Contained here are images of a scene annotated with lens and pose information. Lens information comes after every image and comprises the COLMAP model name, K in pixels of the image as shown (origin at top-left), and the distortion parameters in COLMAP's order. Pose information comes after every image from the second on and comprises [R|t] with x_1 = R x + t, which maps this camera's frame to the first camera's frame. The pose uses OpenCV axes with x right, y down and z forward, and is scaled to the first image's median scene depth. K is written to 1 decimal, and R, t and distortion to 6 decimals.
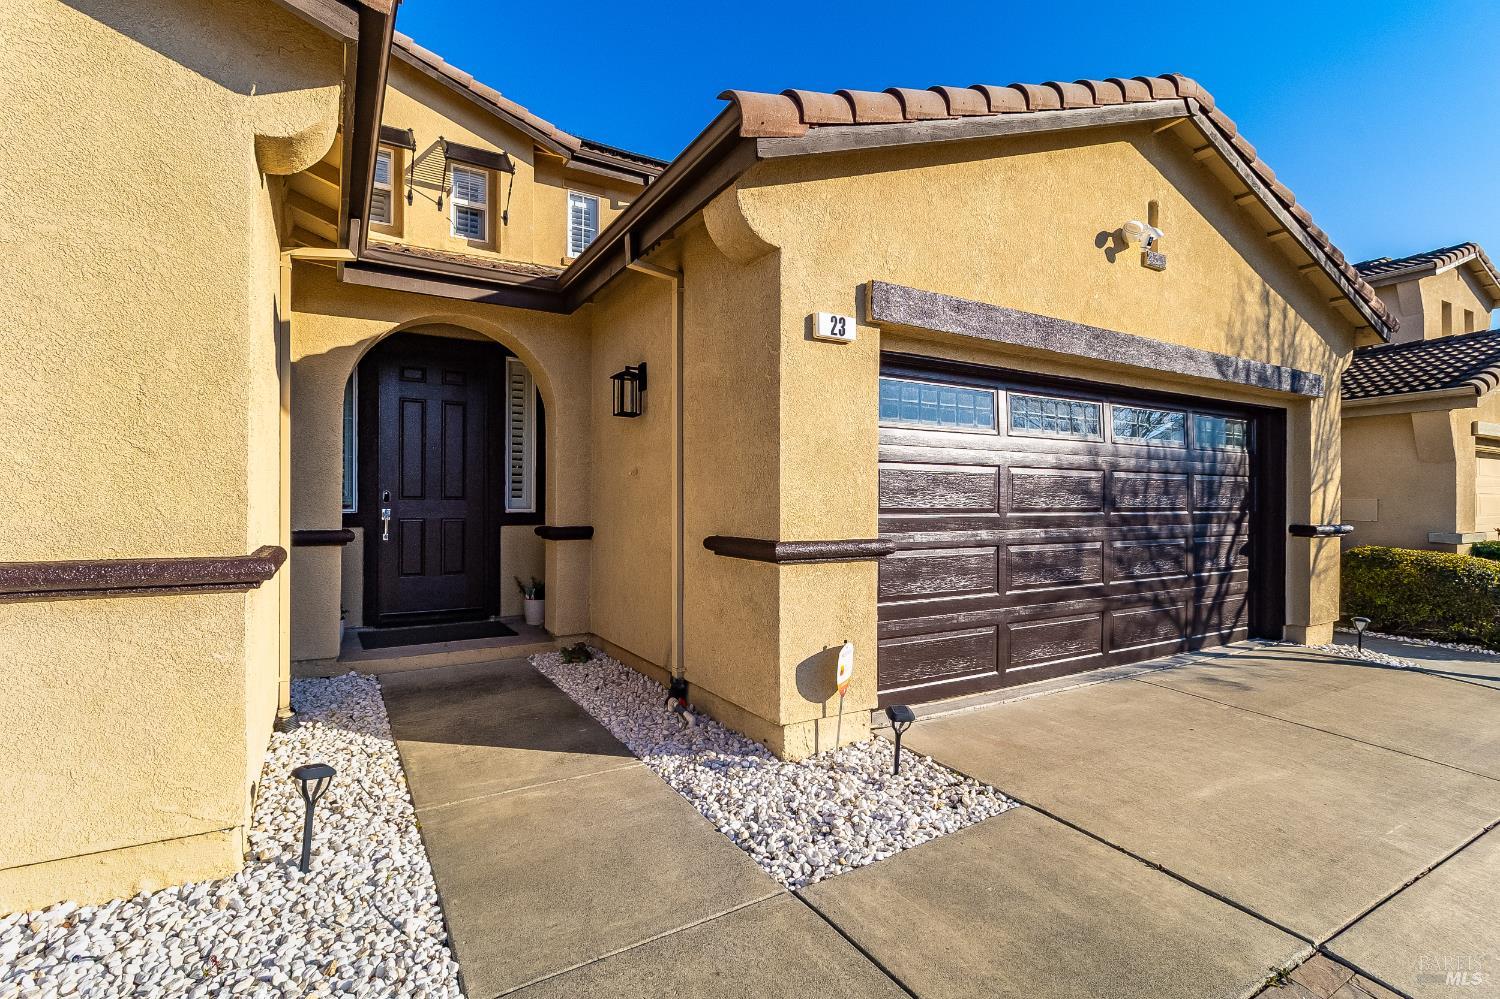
lens RADIAL K [[726.4, 0, 750.0], [0, 726.4, 499.5], [0, 0, 1]] dist [-0.018407, -0.000433]
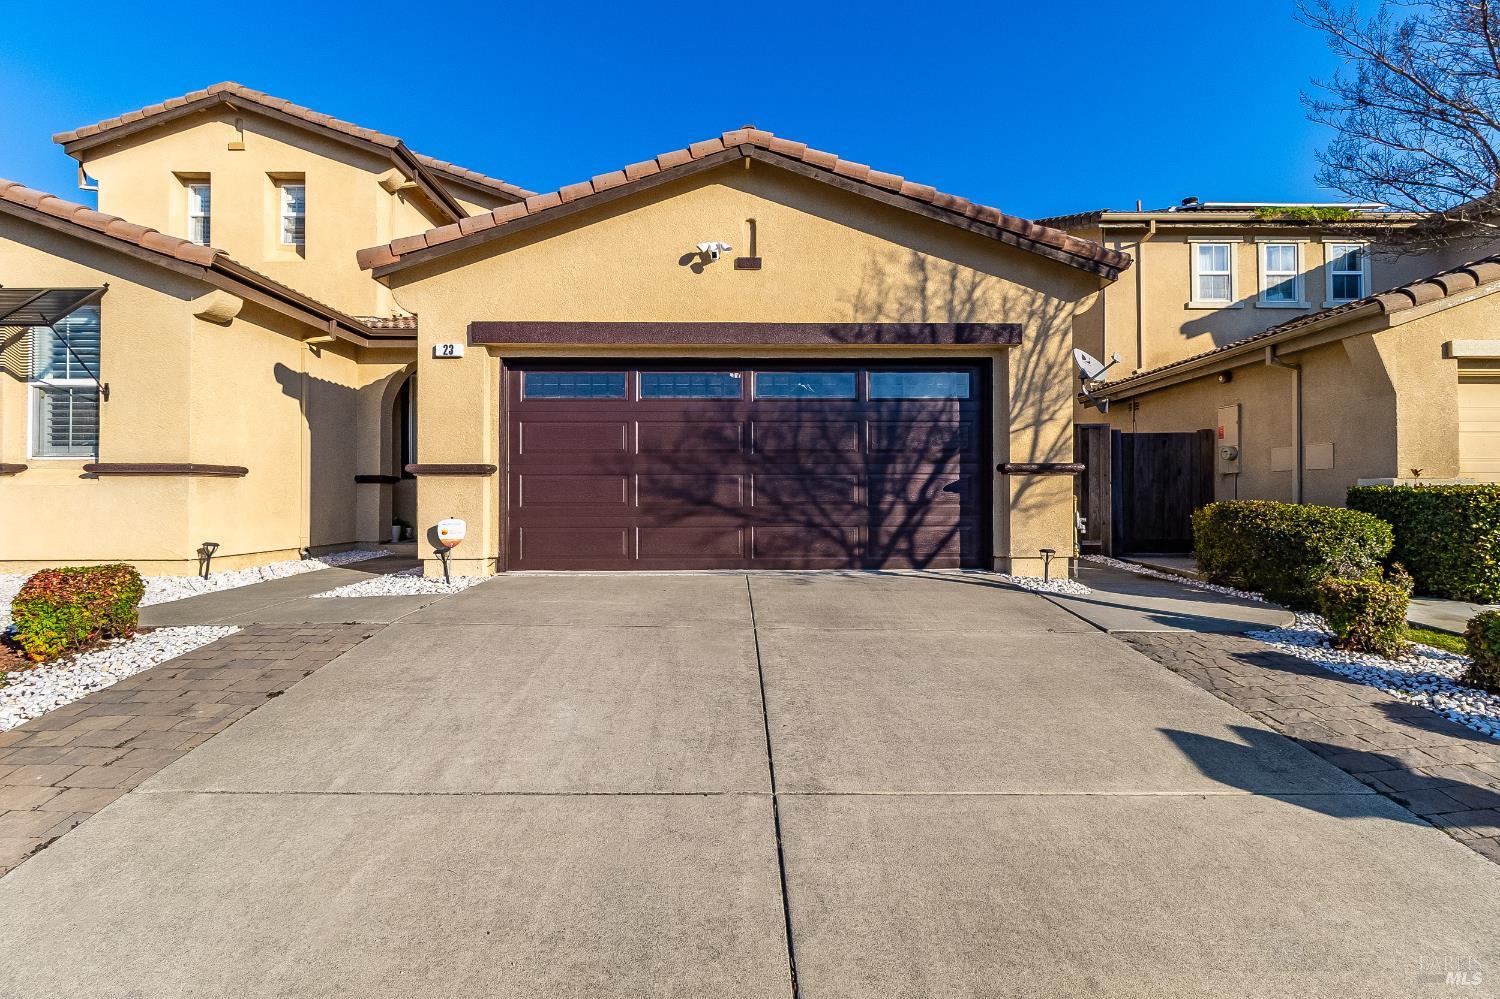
lens RADIAL K [[694.9, 0, 750.0], [0, 694.9, 499.5], [0, 0, 1]] dist [-0.033498, 0.014561]
pose [[0.876415, -0.002446, -0.481551, 1.021400], [0.008239, 0.999917, 0.009916, 0.083653], [0.481487, -0.012658, 0.876362, -0.113796]]
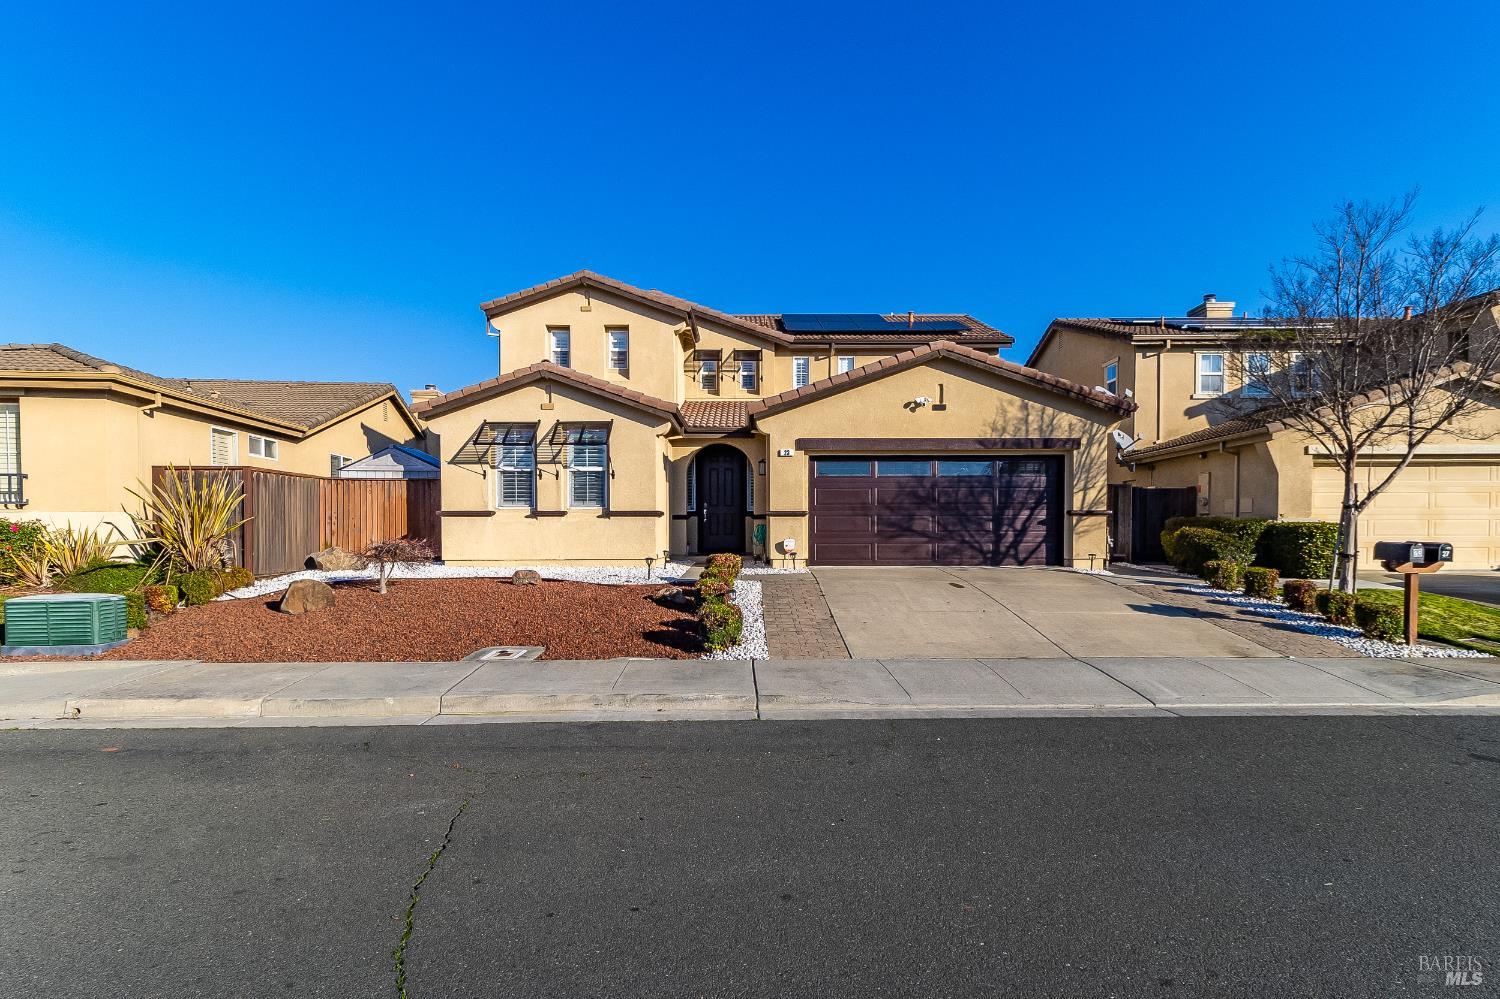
lens RADIAL K [[746.4, 0, 750.8], [0, 746.4, 554.6], [0, 0, 1]] dist [0.002135, 0.000184]
pose [[0.864534, 0.014858, -0.502354, 1.164681], [0.006672, 0.999135, 0.041034, 0.076736], [0.502529, -0.038827, 0.863688, -1.485236]]
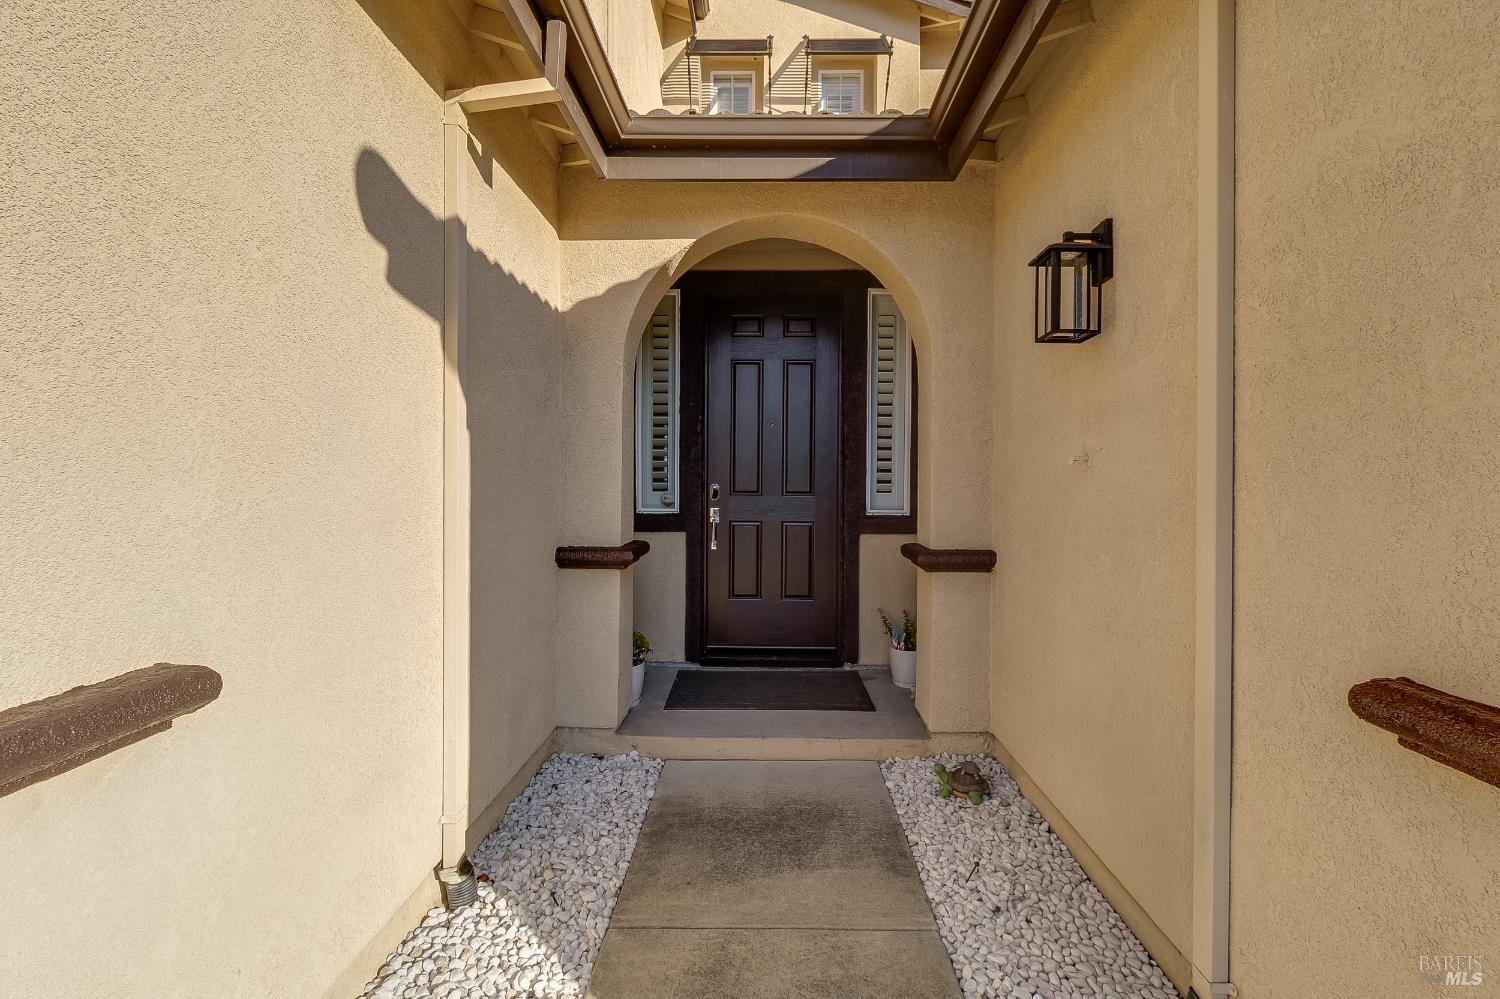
lens RADIAL K [[713.4, 0, 755.7], [0, 713.4, 487.5], [0, 0, 1]] dist [0.002269, 0.000184]
pose [[0.852068, 0.007743, -0.523374, -0.082168], [0.001439, 0.999852, 0.017135, -0.022955], [0.523429, -0.015354, 0.851931, 0.418703]]
